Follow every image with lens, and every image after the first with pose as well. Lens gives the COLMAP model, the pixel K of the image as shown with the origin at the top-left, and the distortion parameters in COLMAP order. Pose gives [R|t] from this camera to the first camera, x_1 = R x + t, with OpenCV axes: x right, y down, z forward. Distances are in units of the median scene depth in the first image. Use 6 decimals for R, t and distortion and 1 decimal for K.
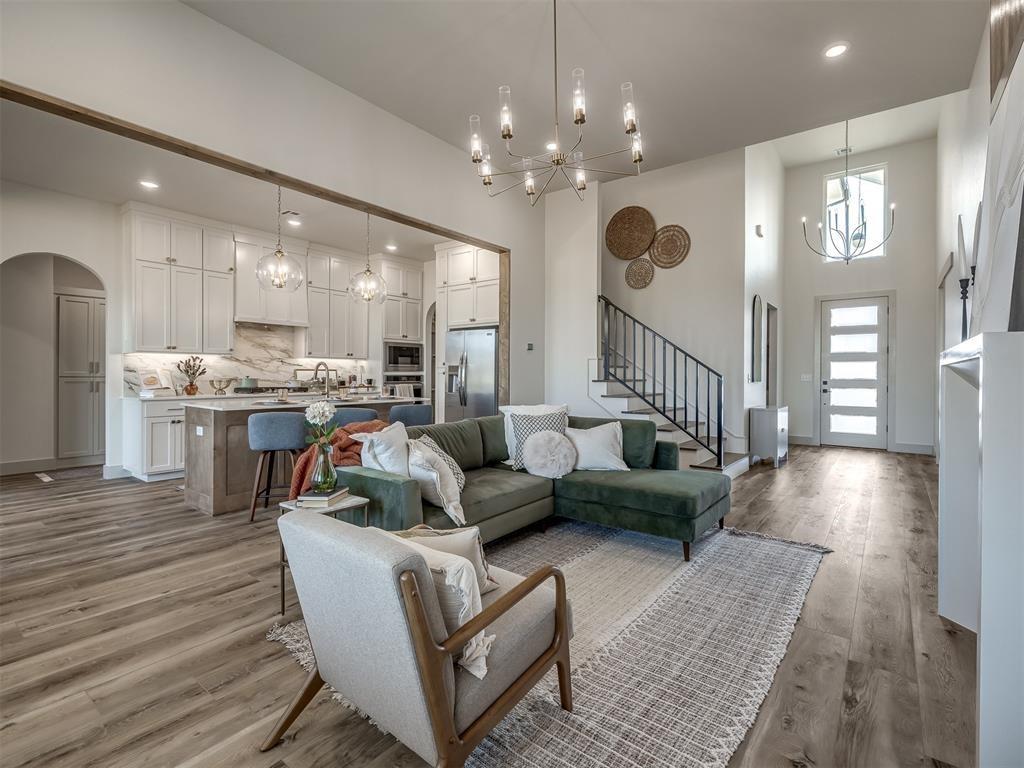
lens RADIAL K [[486.9, 0, 520.4], [0, 486.9, 378.0], [0, 0, 1]] dist [-0.003785, 0.001310]
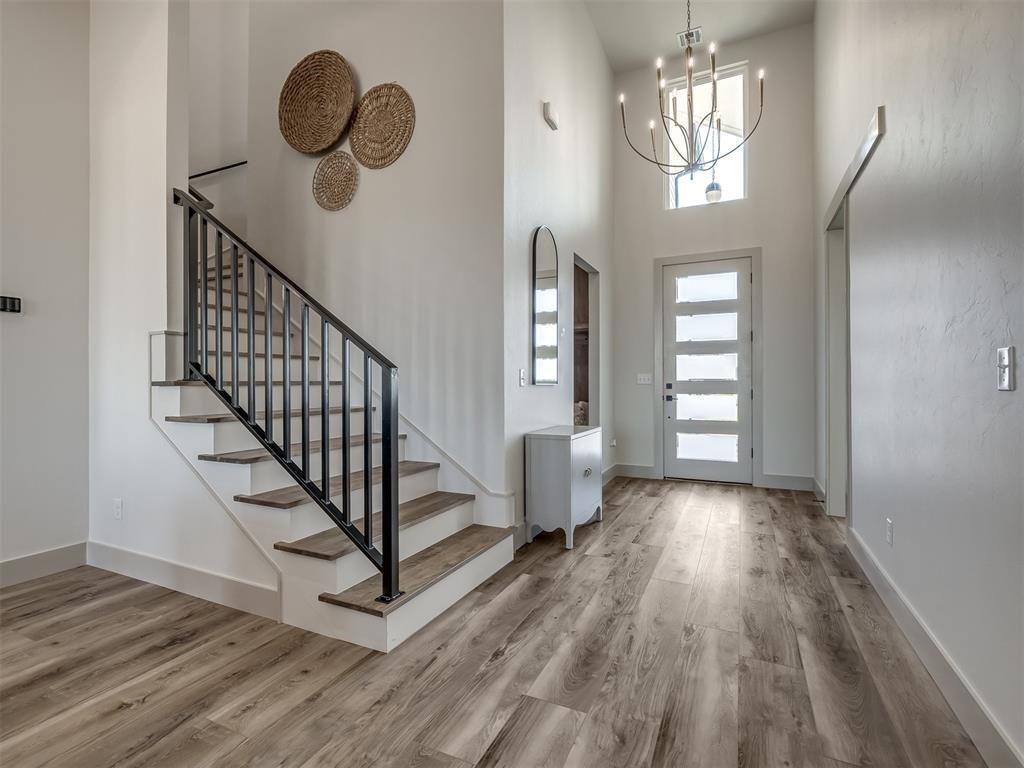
lens RADIAL K [[486.9, 0, 503.5], [0, 486.9, 384.9], [0, 0, 1]] dist [-0.003785, 0.001310]
pose [[0.981247, -0.009118, 0.192541, 0.359167], [0.009846, 0.999948, -0.002823, 0.010665], [-0.192505, 0.004666, 0.981285, 0.504781]]
